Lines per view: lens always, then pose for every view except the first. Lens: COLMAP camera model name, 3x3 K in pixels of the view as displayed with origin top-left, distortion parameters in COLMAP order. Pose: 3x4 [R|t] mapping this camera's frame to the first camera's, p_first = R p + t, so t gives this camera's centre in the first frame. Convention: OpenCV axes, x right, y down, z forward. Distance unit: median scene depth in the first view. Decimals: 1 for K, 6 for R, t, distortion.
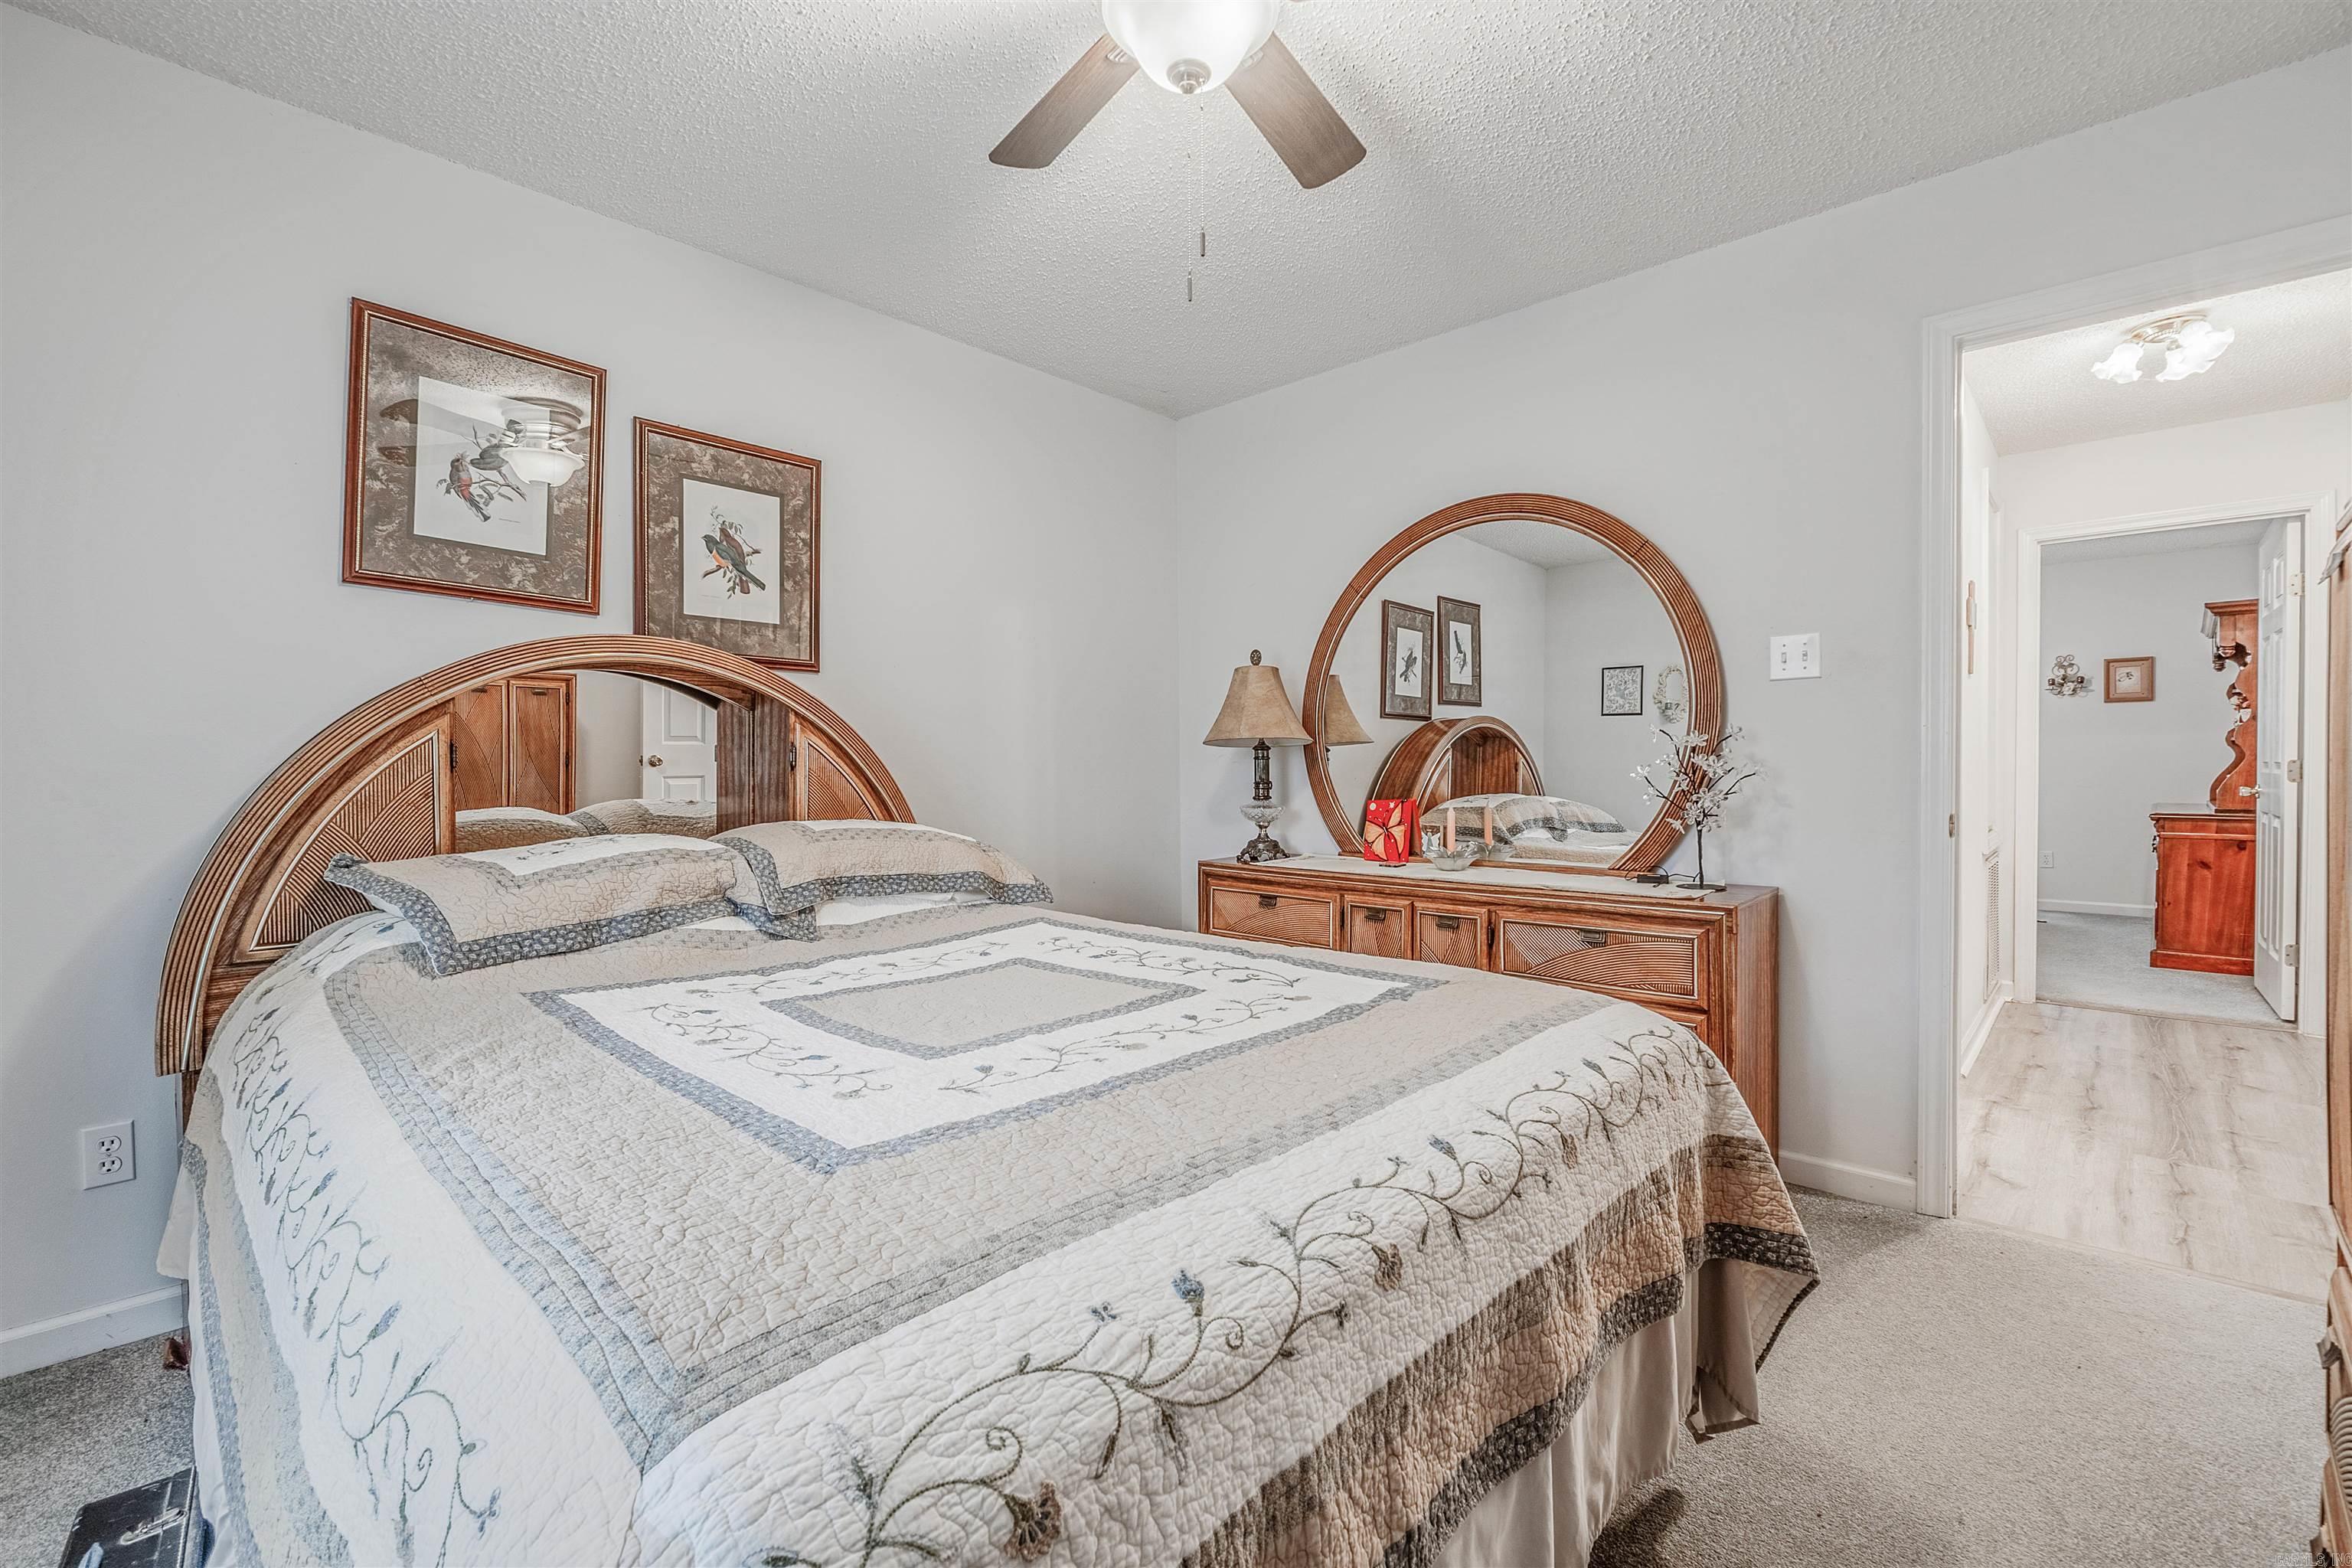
lens RADIAL K [[1000.4, 0, 1179.0], [0, 1000.4, 774.0], [0, 0, 1]] dist [-0.003267, -0.000515]
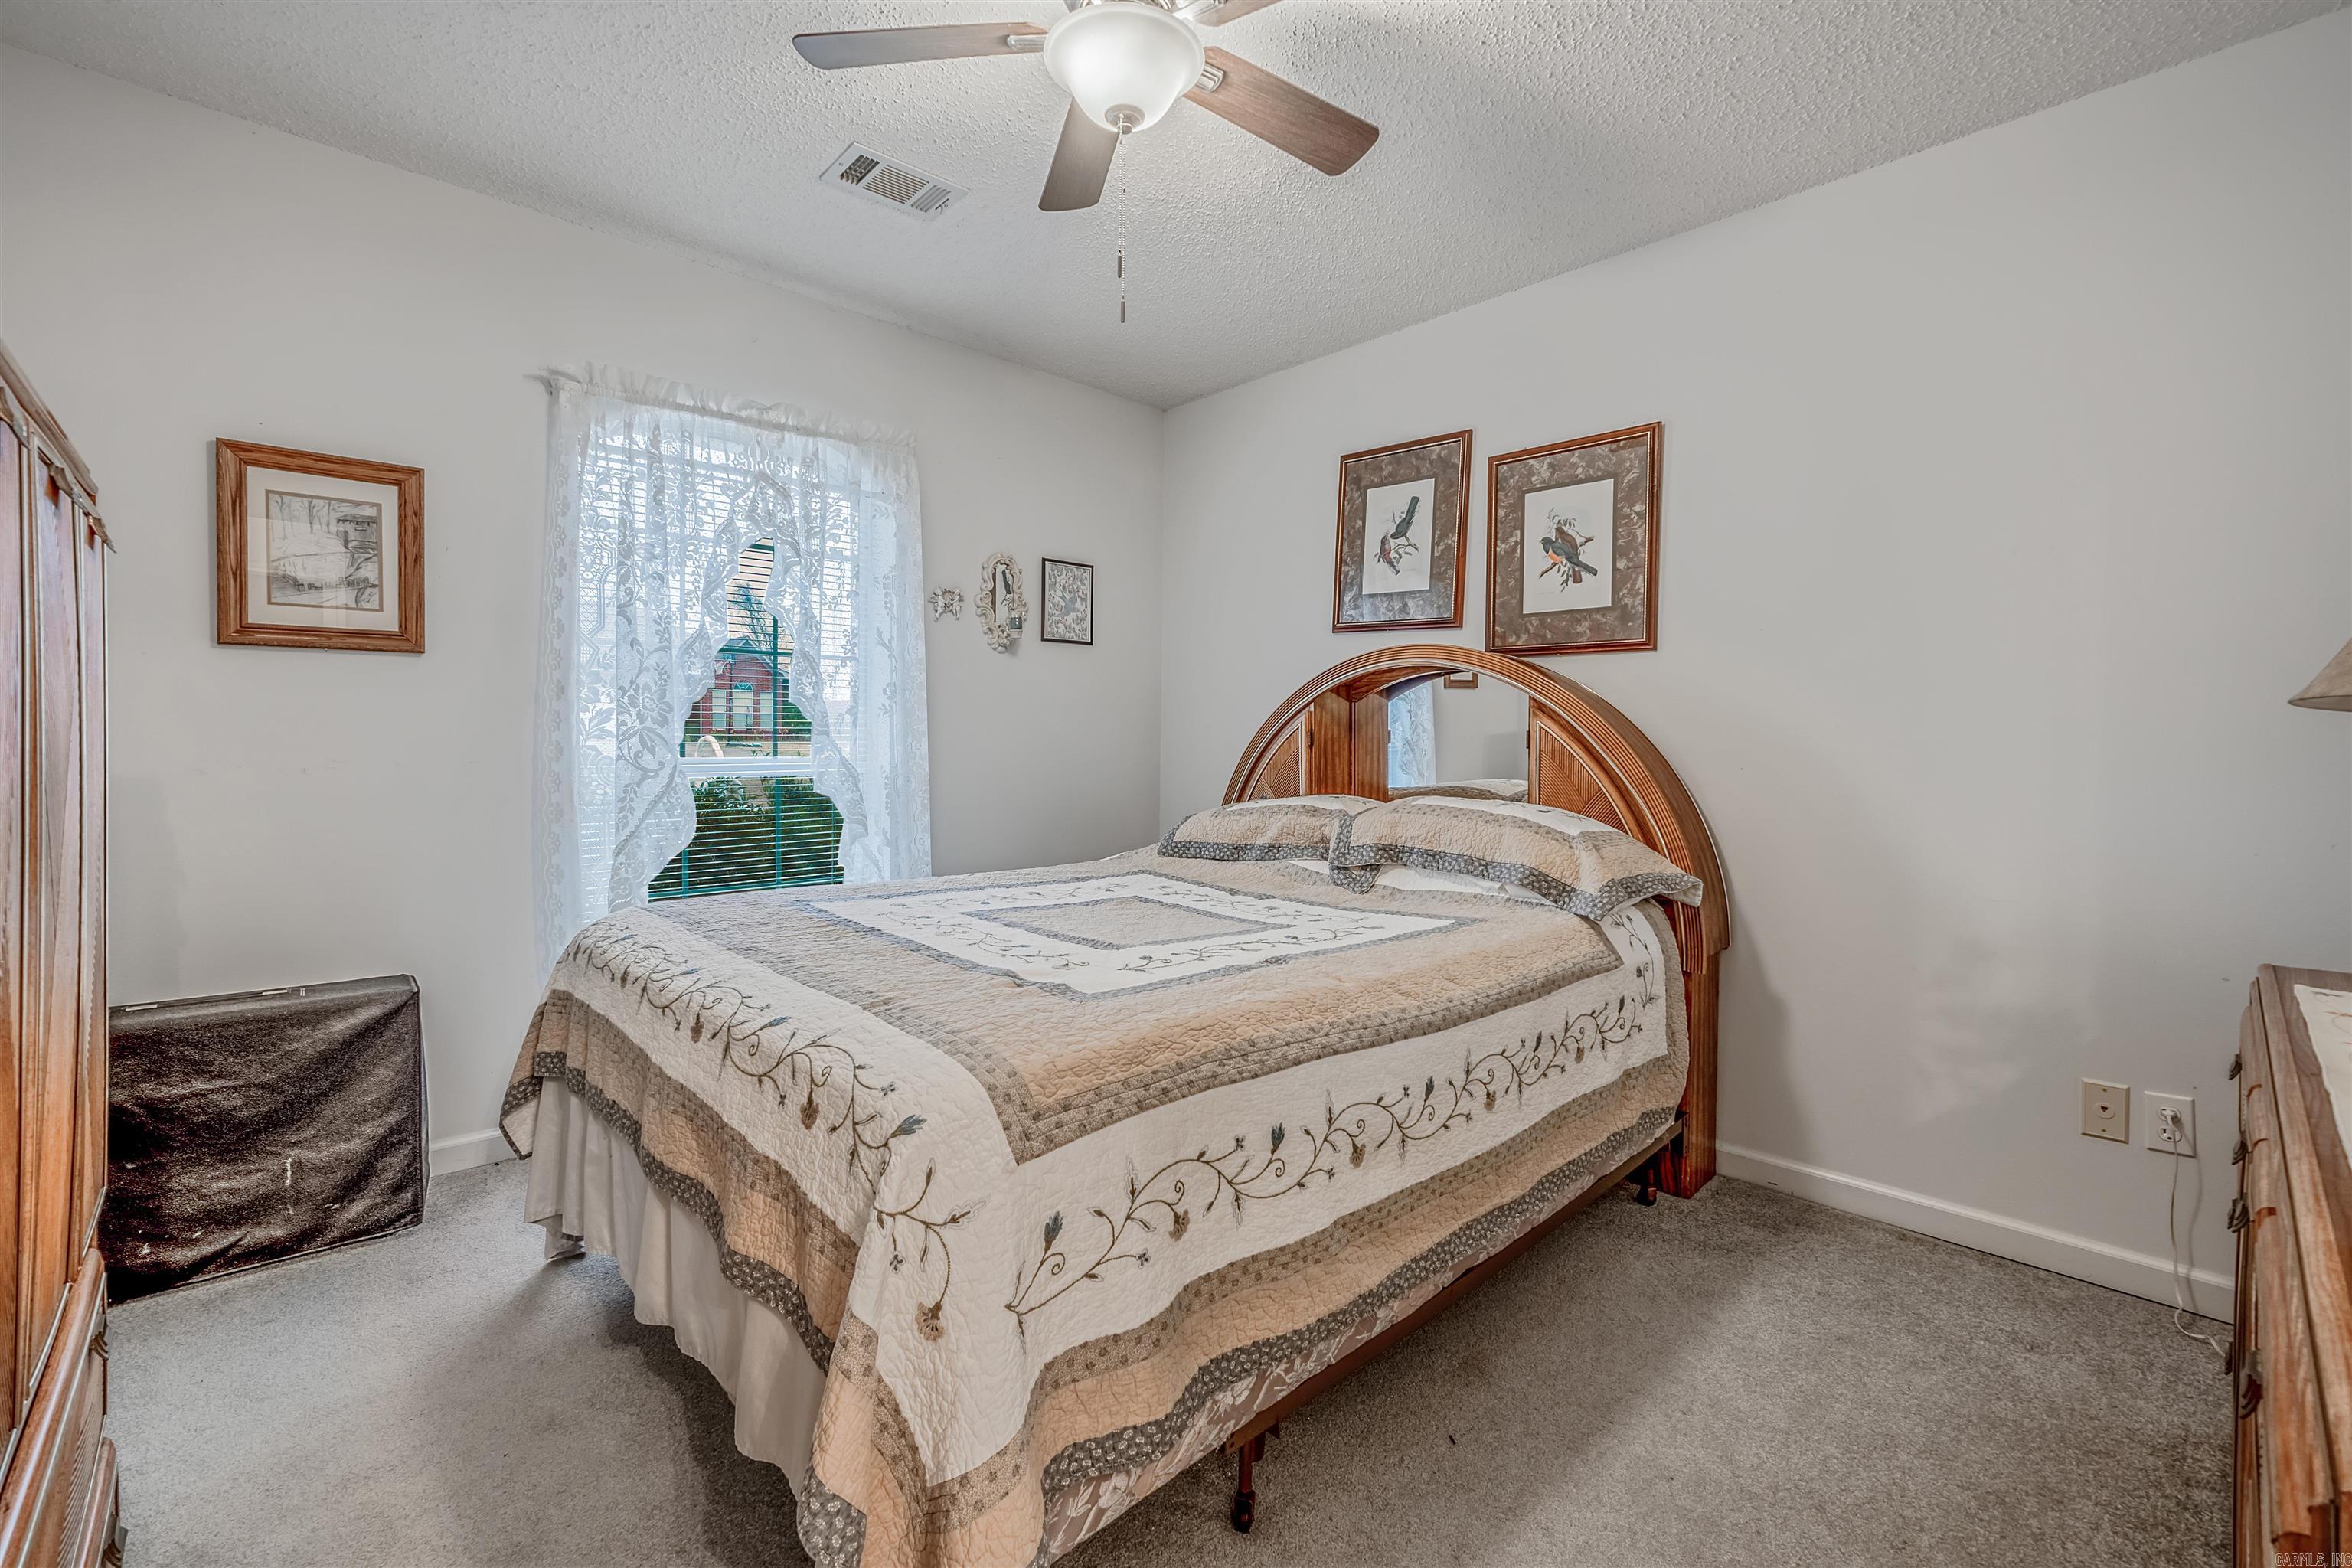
lens RADIAL K [[1000.4, 0, 1179.0], [0, 1000.4, 763.6], [0, 0, 1]] dist [-0.003267, -0.000515]
pose [[-0.048207, 0.024861, -0.998528, 0.655929], [-0.019411, 0.999478, 0.025822, -0.011293], [0.998649, 0.020627, -0.047699, 0.659330]]
